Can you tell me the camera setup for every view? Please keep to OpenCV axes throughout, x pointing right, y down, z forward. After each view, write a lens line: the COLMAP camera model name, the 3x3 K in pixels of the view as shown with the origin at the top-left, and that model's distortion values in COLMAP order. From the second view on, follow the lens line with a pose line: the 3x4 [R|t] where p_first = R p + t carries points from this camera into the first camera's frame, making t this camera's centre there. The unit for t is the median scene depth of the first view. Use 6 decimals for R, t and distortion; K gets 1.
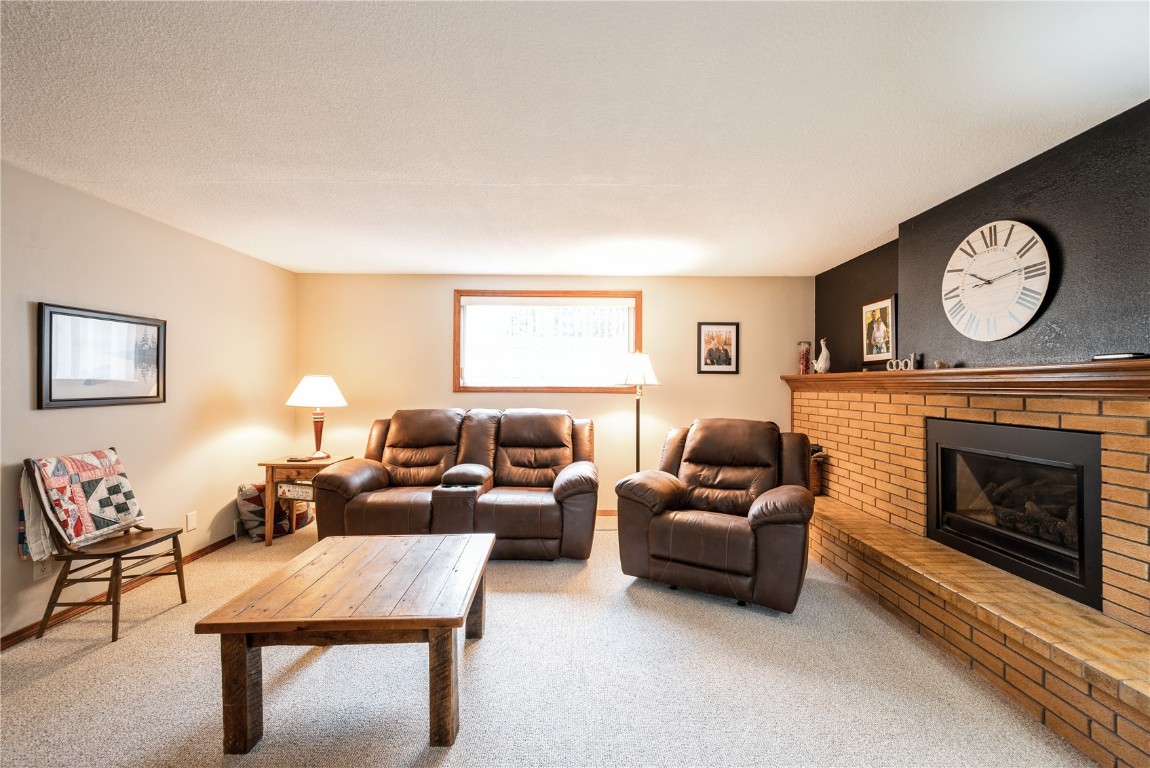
lens RADIAL K [[455.6, 0, 579.1], [0, 455.6, 384.0], [0, 0, 1]] dist [-0.007771, 0.000969]
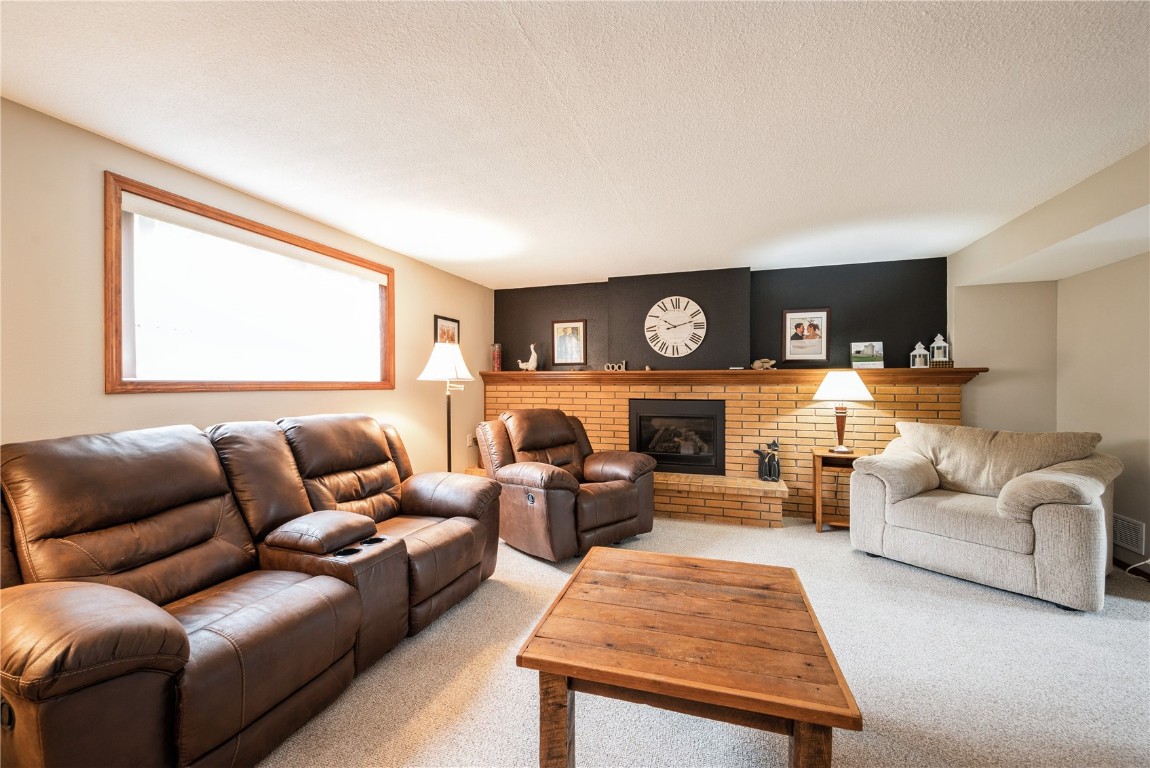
lens RADIAL K [[455.6, 0, 573.5], [0, 455.6, 384.4], [0, 0, 1]] dist [-0.007771, 0.000969]
pose [[0.321505, -0.007216, 0.946880, -0.747441], [-0.002454, 0.999961, 0.008454, 0.004566], [-0.946905, -0.005042, 0.321475, 0.543589]]
